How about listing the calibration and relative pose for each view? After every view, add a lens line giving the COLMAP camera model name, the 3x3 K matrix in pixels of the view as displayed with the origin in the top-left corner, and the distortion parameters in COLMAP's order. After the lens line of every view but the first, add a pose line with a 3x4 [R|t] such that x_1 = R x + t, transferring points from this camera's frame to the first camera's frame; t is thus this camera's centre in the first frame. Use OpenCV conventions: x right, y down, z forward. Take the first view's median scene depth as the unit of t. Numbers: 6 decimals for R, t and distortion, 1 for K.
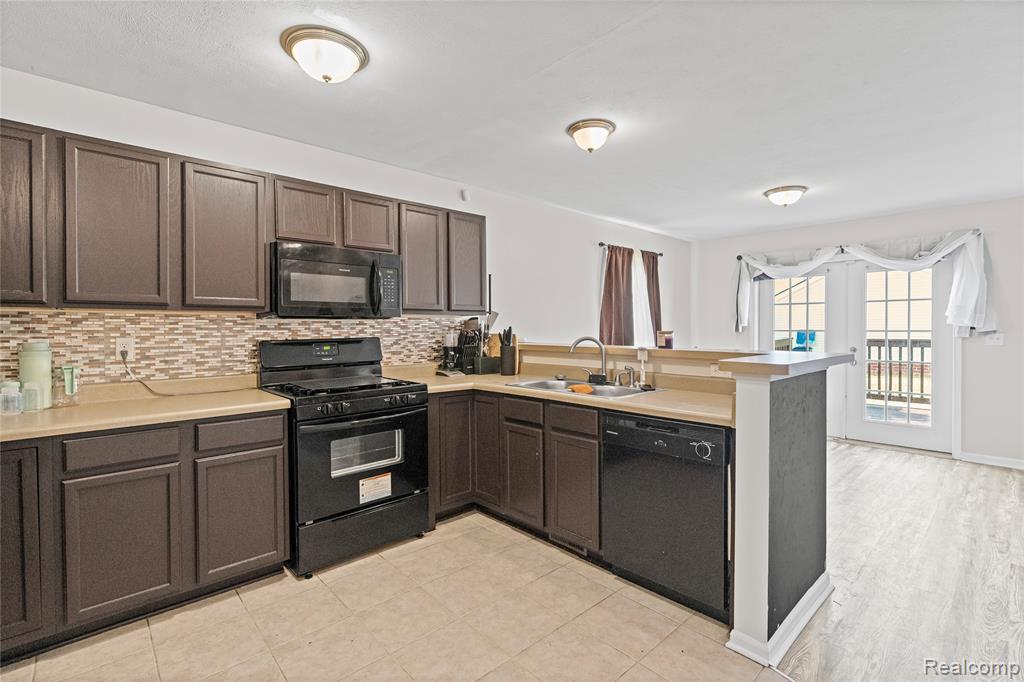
lens RADIAL K [[462.3, 0, 519.5], [0, 462.3, 342.6], [0, 0, 1]] dist [-0.009025, 0.004542]
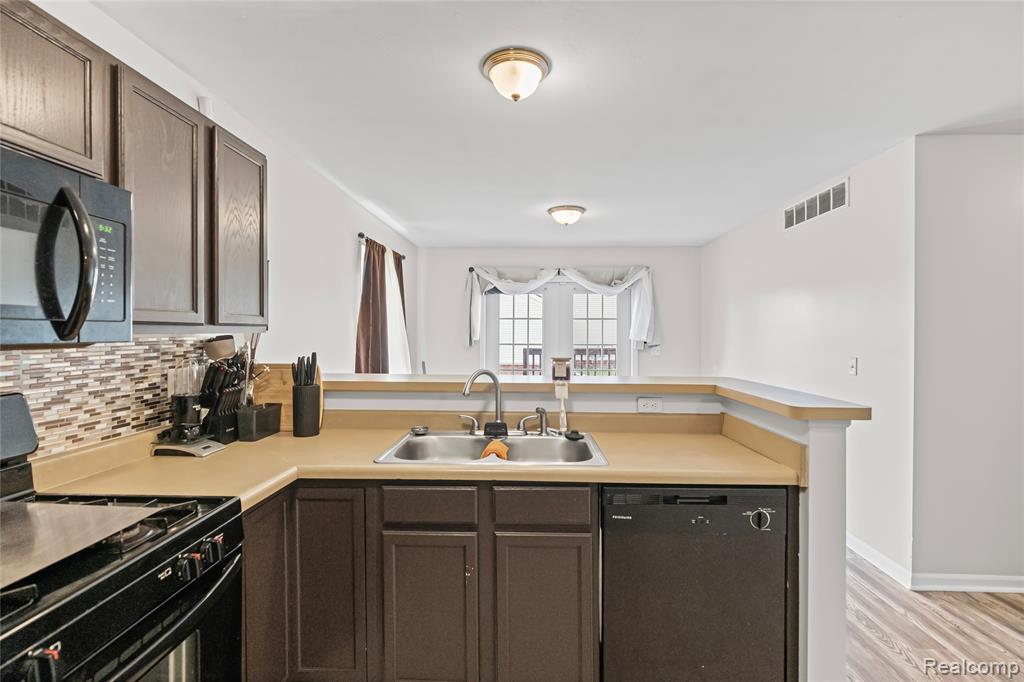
lens RADIAL K [[462.3, 0, 509.3], [0, 462.3, 341.1], [0, 0, 1]] dist [-0.009025, 0.004542]
pose [[0.719187, -0.008011, 0.694771, -0.243703], [0.017214, 0.999832, -0.006290, -0.039553], [-0.694604, 0.016484, 0.719204, 0.389639]]
